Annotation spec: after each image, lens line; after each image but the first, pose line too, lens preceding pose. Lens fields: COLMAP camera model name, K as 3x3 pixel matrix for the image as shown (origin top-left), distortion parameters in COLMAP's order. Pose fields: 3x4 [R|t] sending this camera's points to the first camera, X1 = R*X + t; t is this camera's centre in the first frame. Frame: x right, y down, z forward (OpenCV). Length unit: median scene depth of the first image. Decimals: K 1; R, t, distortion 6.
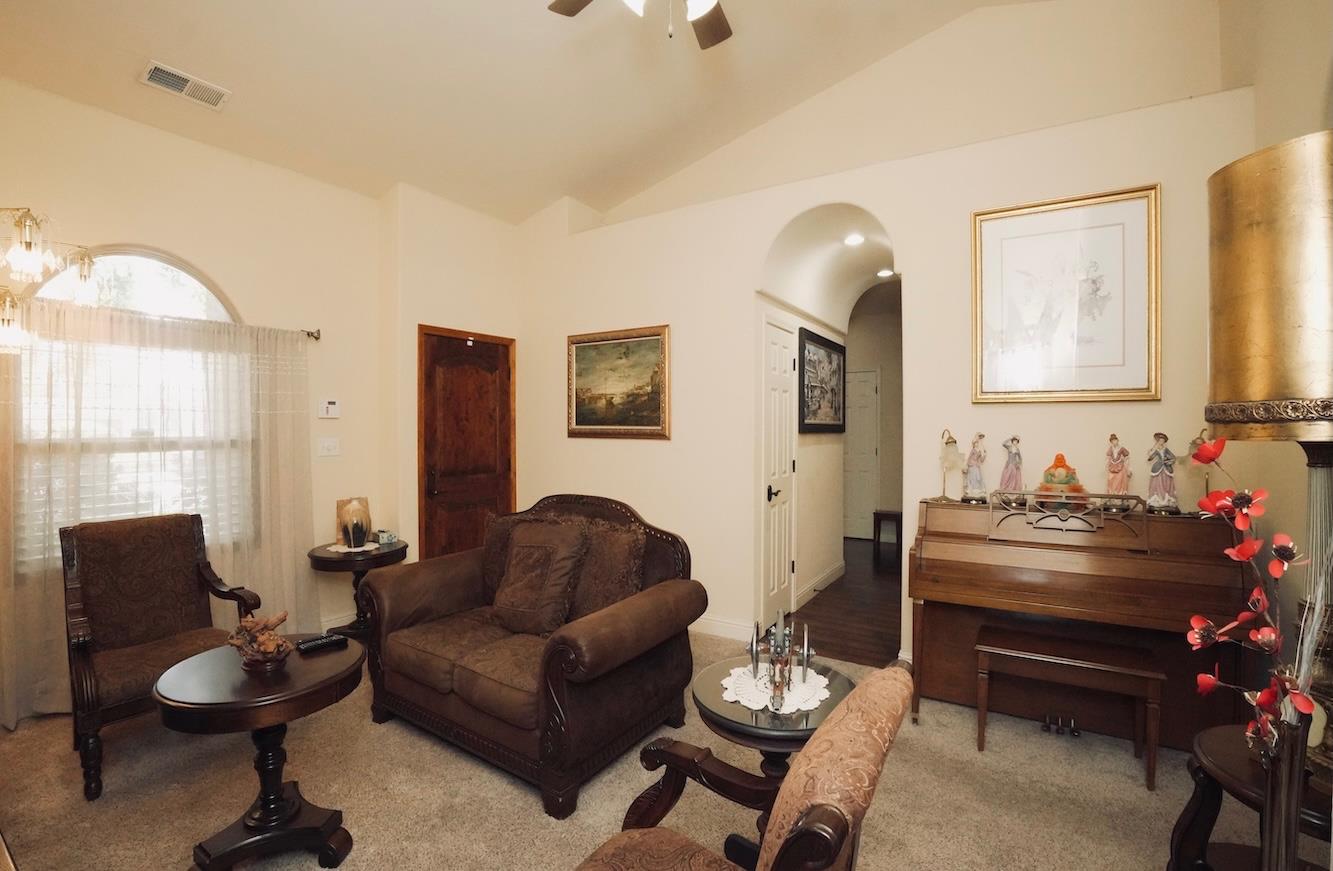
lens RADIAL K [[578.8, 0, 666.0], [0, 578.8, 450.3], [0, 0, 1]] dist [-0.072315, 0.015877]
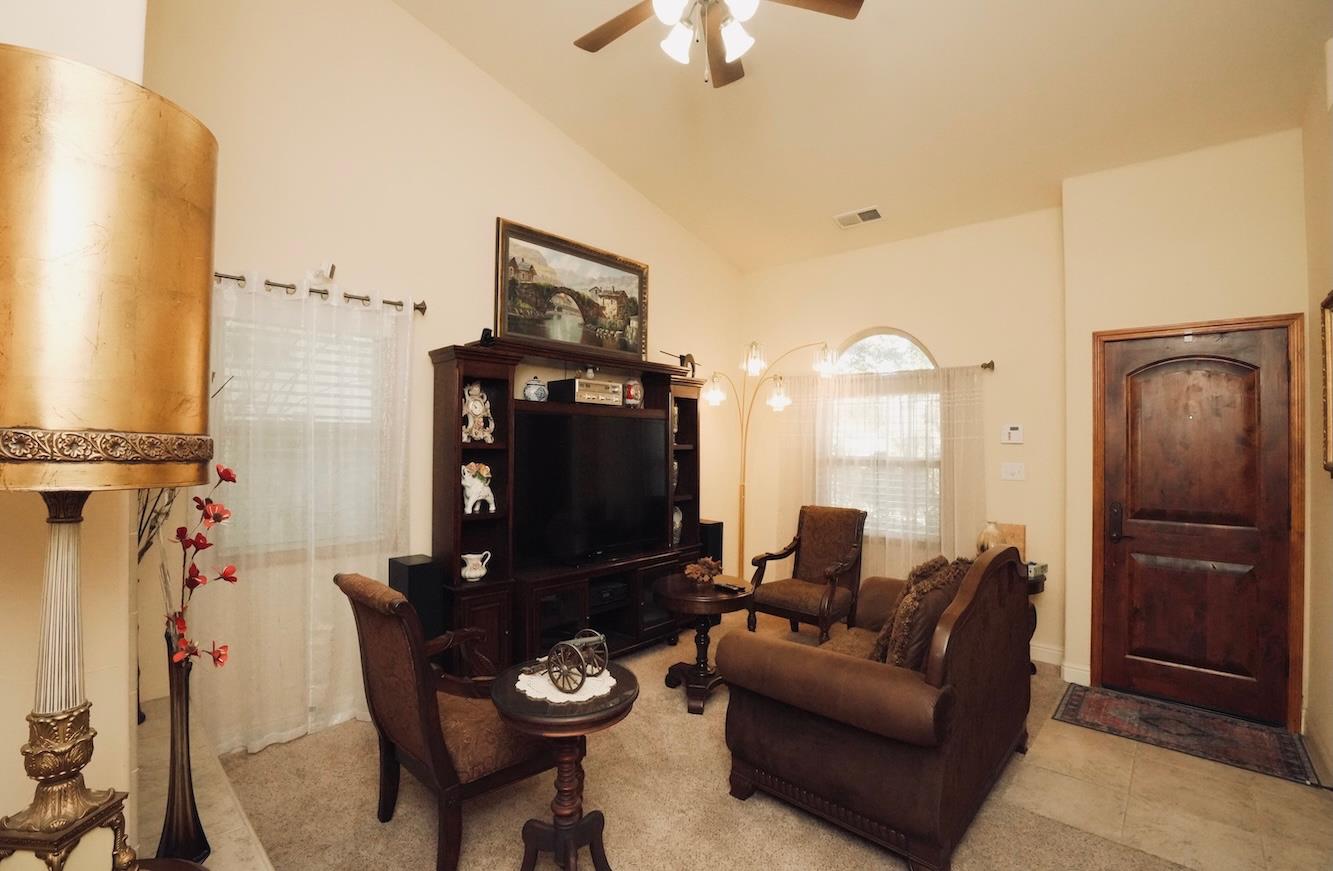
lens RADIAL K [[578.8, 0, 666.0], [0, 578.8, 450.3], [0, 0, 1]] dist [-0.072315, 0.015877]
pose [[-0.192519, 0.010404, -0.981238, 0.673430], [-0.045317, 0.998783, 0.019481, -0.046824], [0.980246, 0.048217, -0.191813, 0.754055]]
